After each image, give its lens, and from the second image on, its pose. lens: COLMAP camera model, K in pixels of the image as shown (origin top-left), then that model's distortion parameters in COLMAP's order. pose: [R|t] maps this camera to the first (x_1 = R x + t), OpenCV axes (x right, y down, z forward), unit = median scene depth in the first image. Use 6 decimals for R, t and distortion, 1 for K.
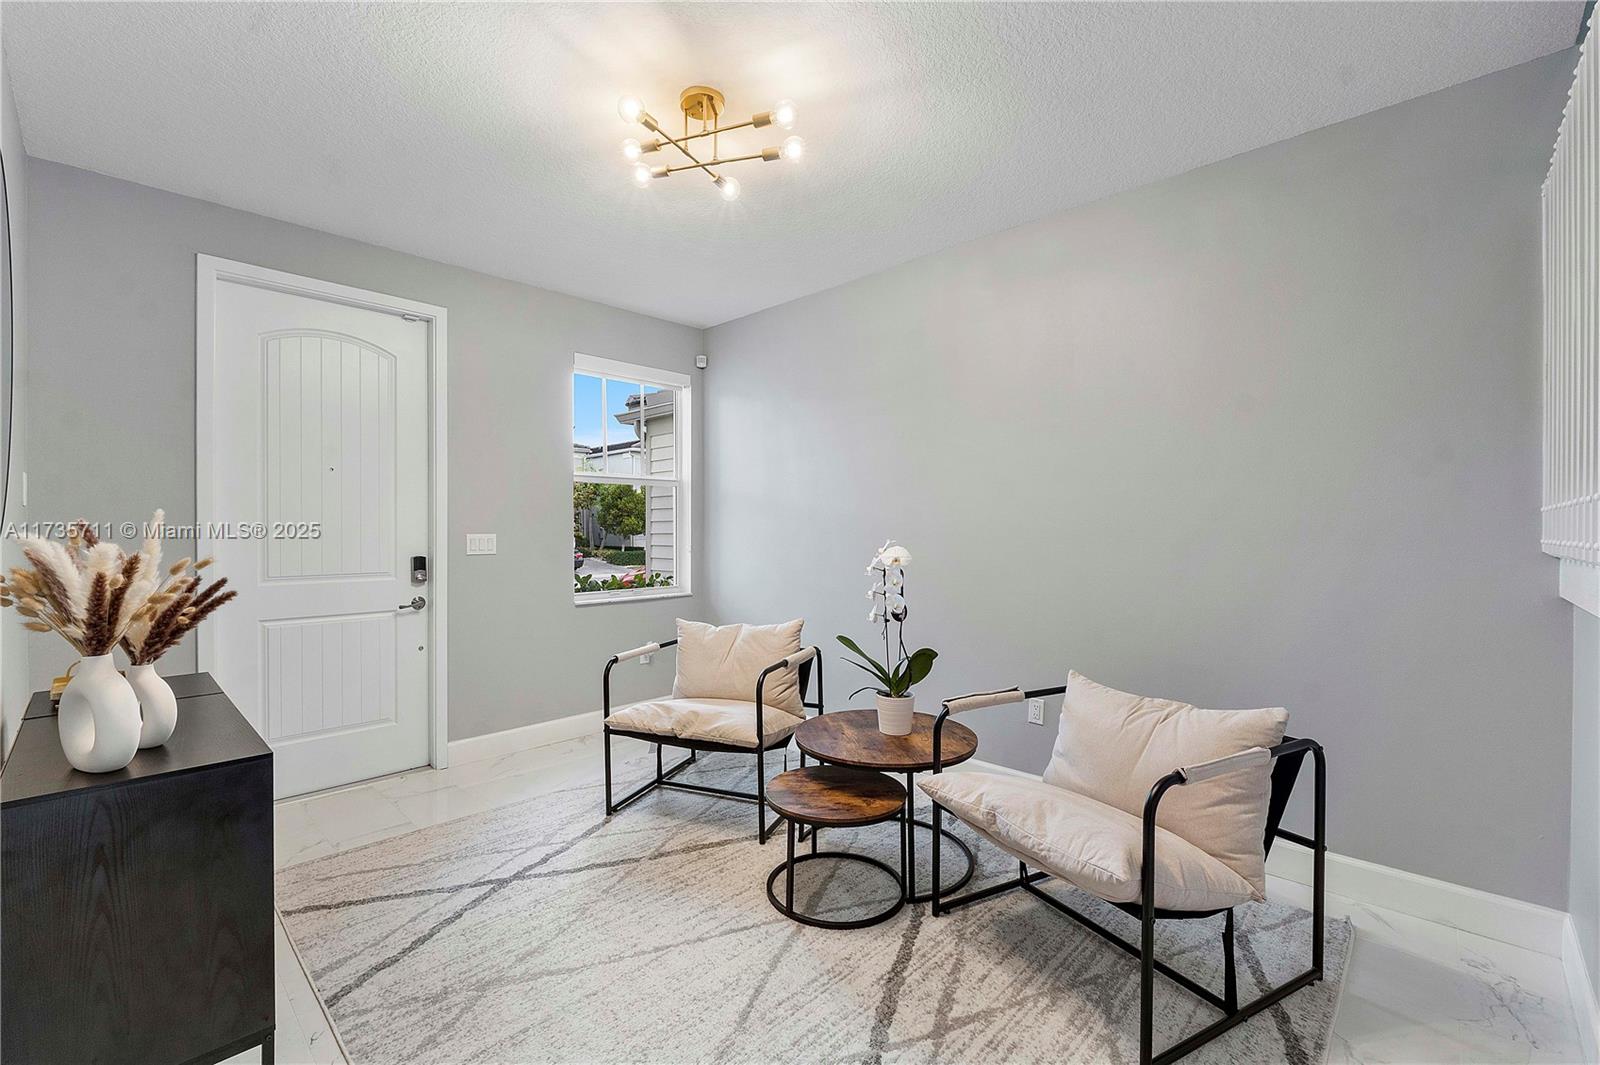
lens RADIAL K [[679.0, 0, 789.7], [0, 679.0, 531.1], [0, 0, 1]] dist [-0.007803, 0.000017]
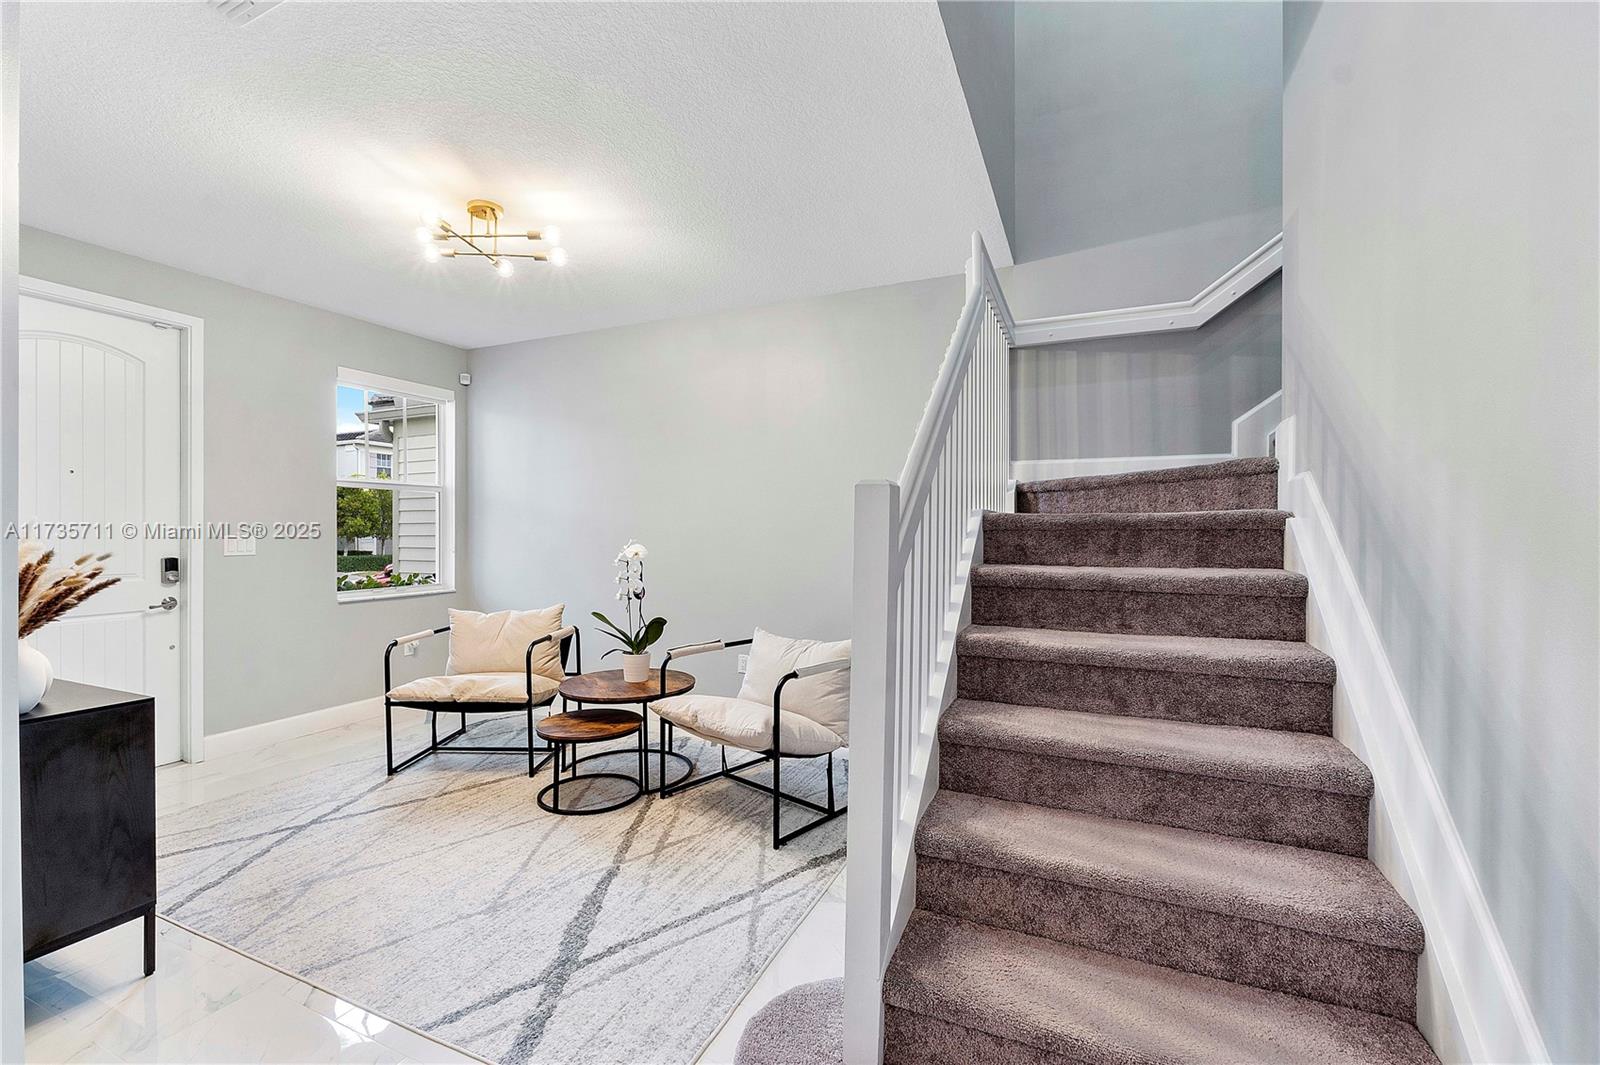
lens RADIAL K [[679.0, 0, 793.4], [0, 679.0, 536.5], [0, 0, 1]] dist [-0.007803, 0.000017]
pose [[0.938408, -0.001874, 0.345525, -0.020072], [0.000187, 0.999988, 0.004915, 0.000566], [-0.345530, -0.004547, 0.938397, -0.419381]]
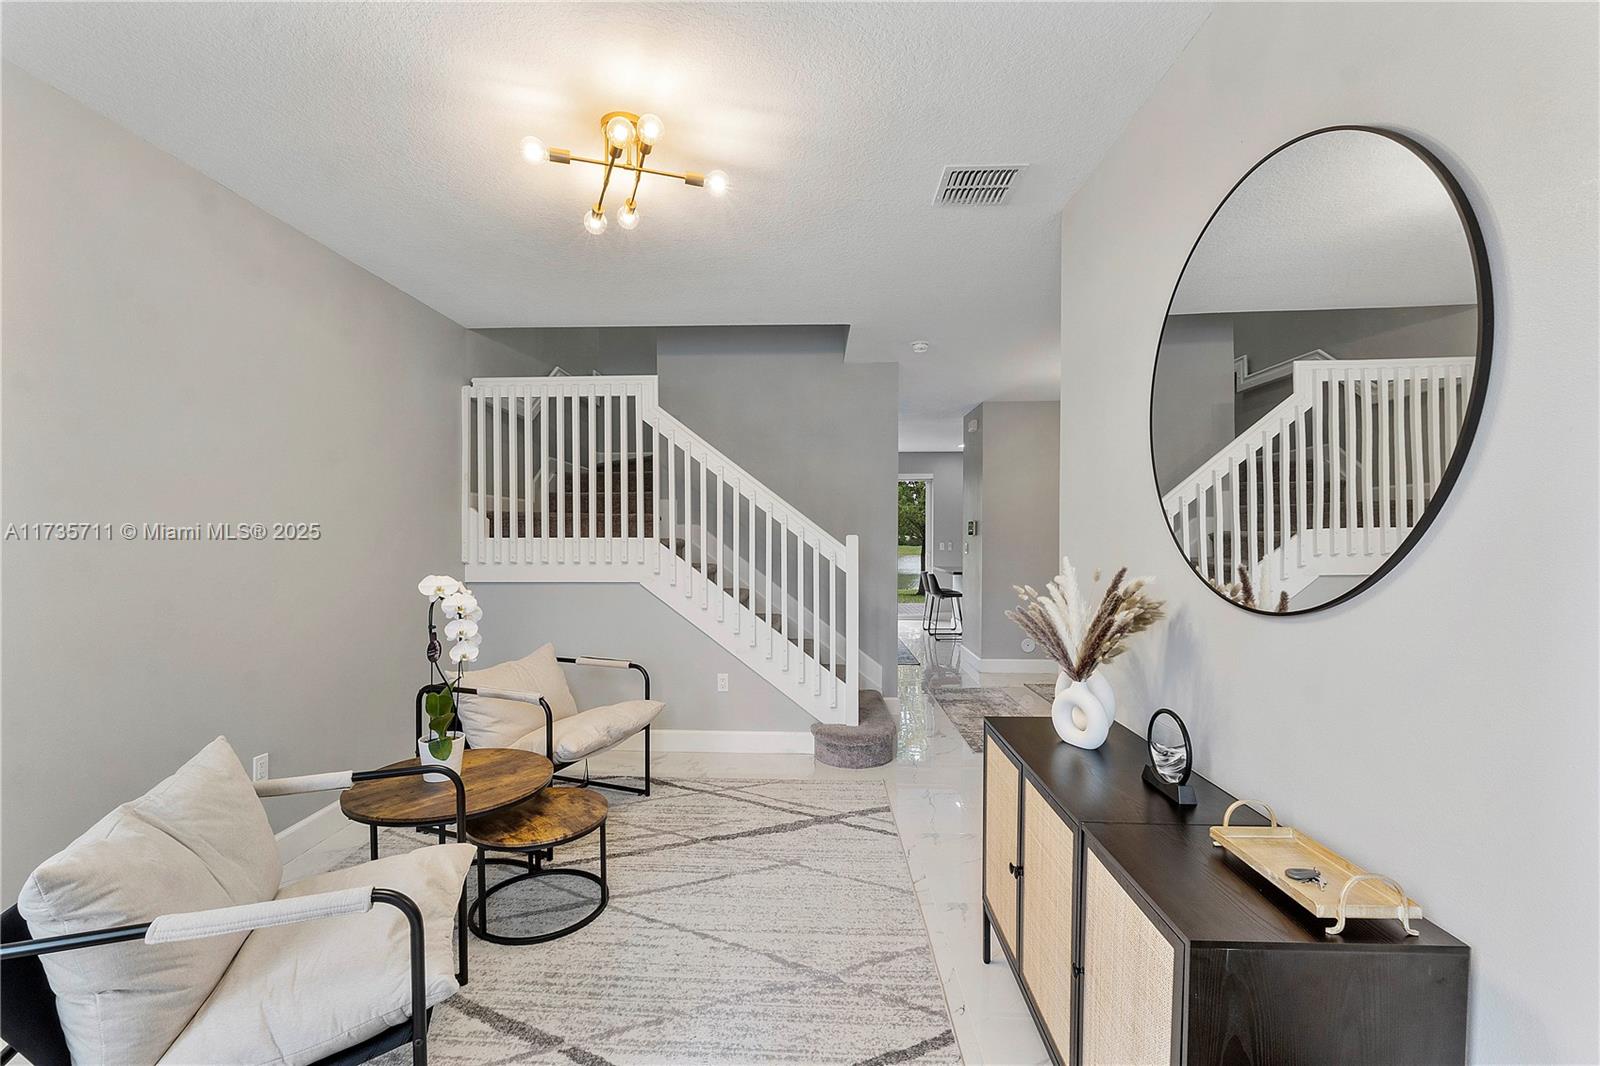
lens RADIAL K [[679.0, 0, 799.0], [0, 679.0, 533.2], [0, 0, 1]] dist [-0.007803, 0.000017]
pose [[-0.677459, 0.000717, 0.735560, -0.964614], [0.007563, 0.999953, 0.005991, -0.051563], [-0.735522, 0.009622, -0.677433, 1.397389]]
